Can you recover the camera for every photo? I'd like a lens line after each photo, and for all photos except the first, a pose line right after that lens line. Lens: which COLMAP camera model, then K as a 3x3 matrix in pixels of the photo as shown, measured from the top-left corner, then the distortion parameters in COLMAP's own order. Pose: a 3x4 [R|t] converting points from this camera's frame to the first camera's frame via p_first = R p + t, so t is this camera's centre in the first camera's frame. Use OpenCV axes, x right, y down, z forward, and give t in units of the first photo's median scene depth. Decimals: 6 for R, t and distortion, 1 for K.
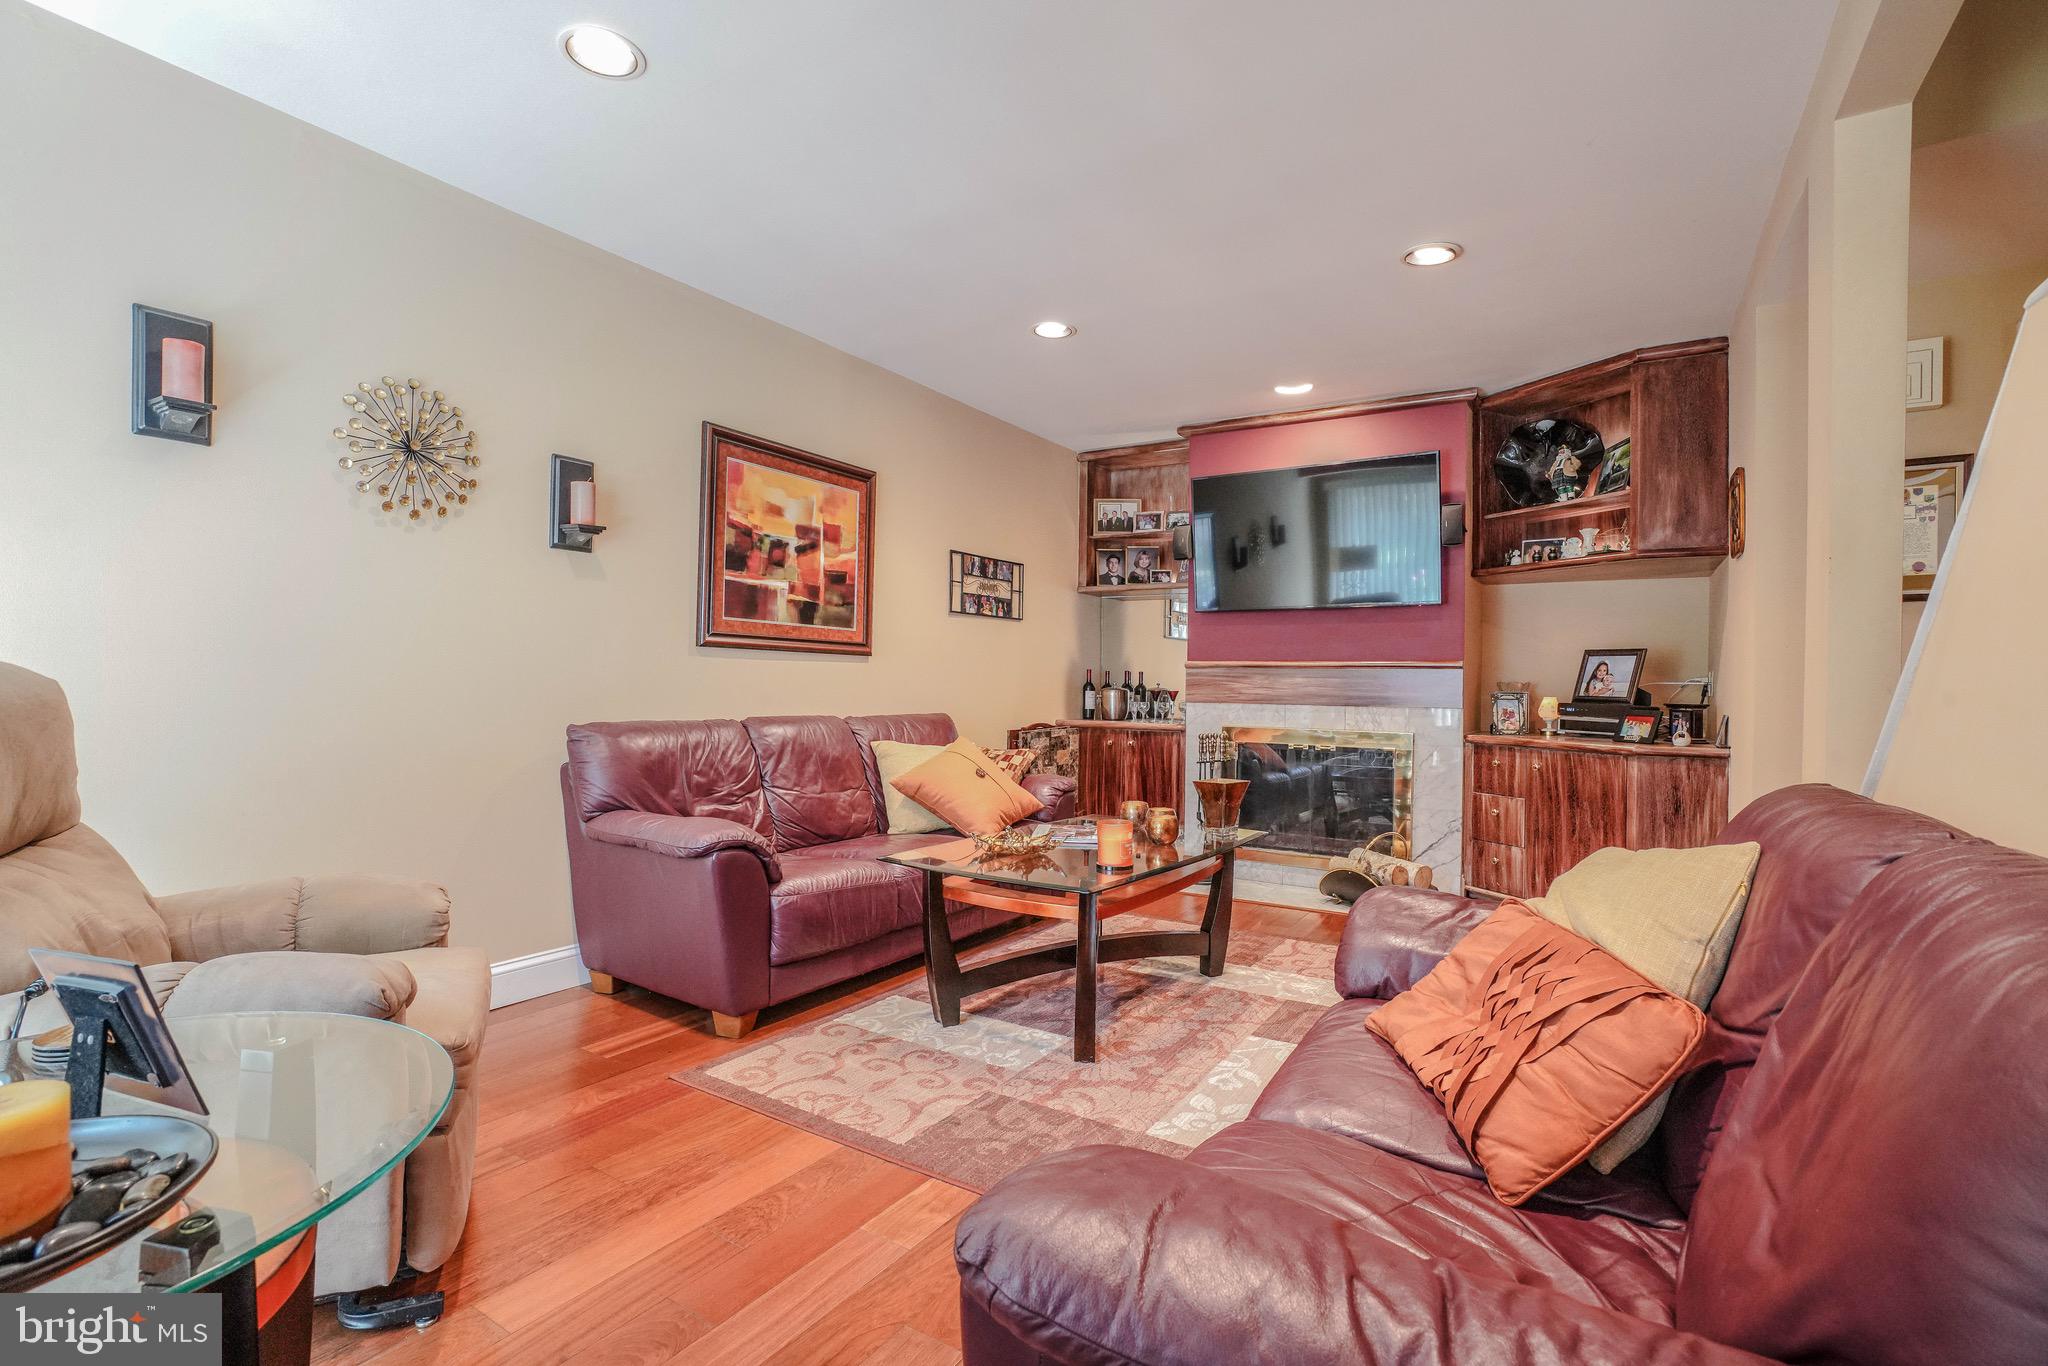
lens RADIAL K [[952.1, 0, 1009.8], [0, 952.1, 683.4], [0, 0, 1]] dist [-0.060087, 0.027009]
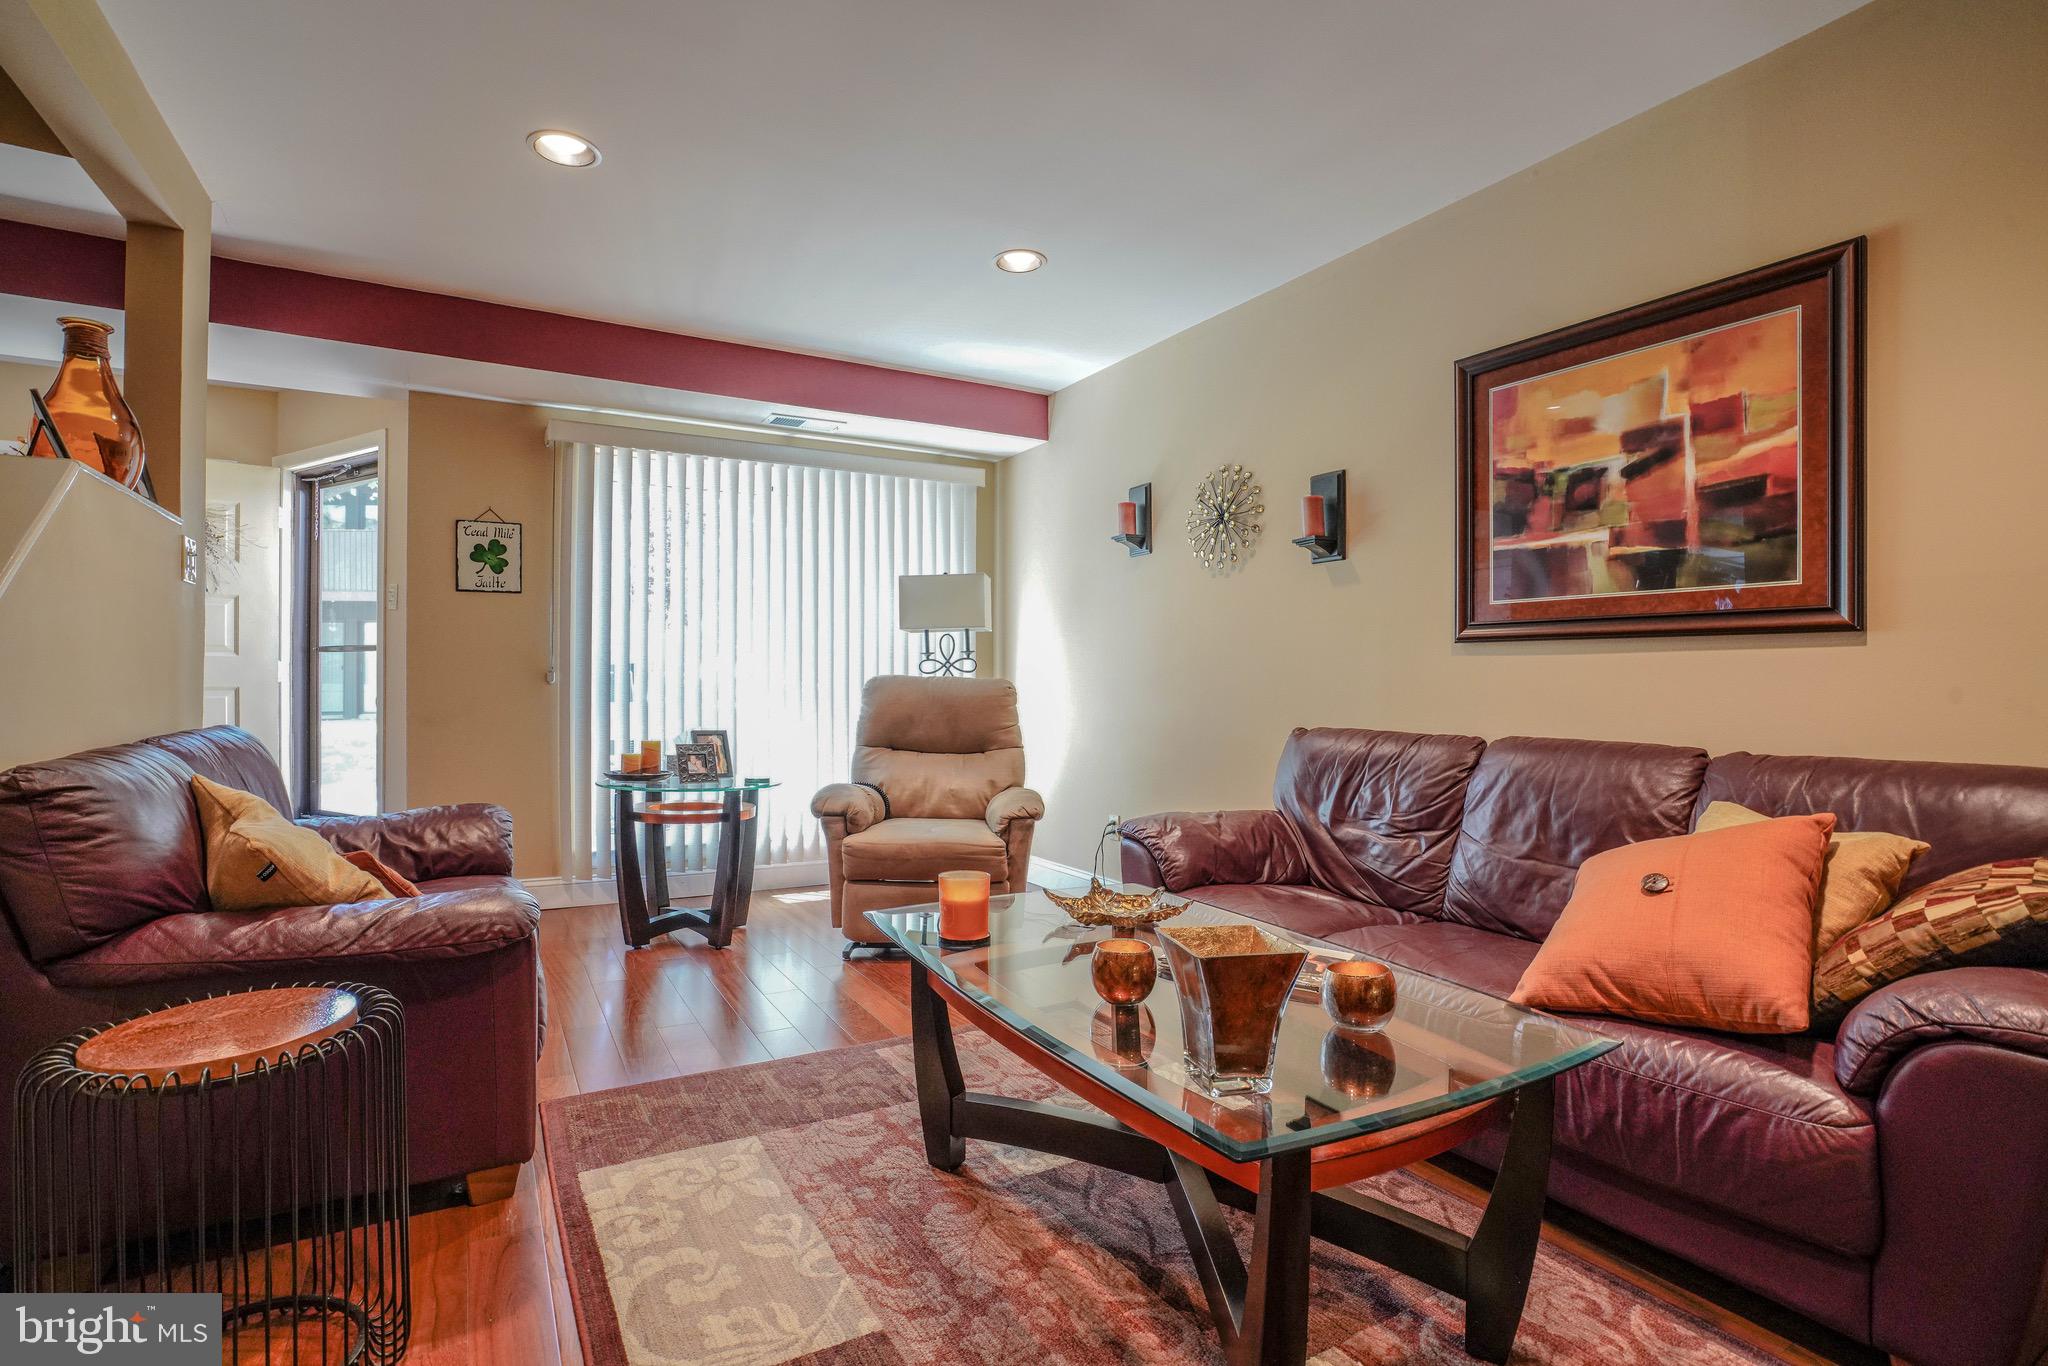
lens RADIAL K [[952.1, 0, 1009.8], [0, 952.1, 683.4], [0, 0, 1]] dist [-0.060087, 0.027009]
pose [[-0.454204, -0.017032, -0.890735, 0.473996], [-0.011565, 0.999846, -0.013221, 0.008423], [0.890823, 0.004296, -0.454330, 0.881083]]
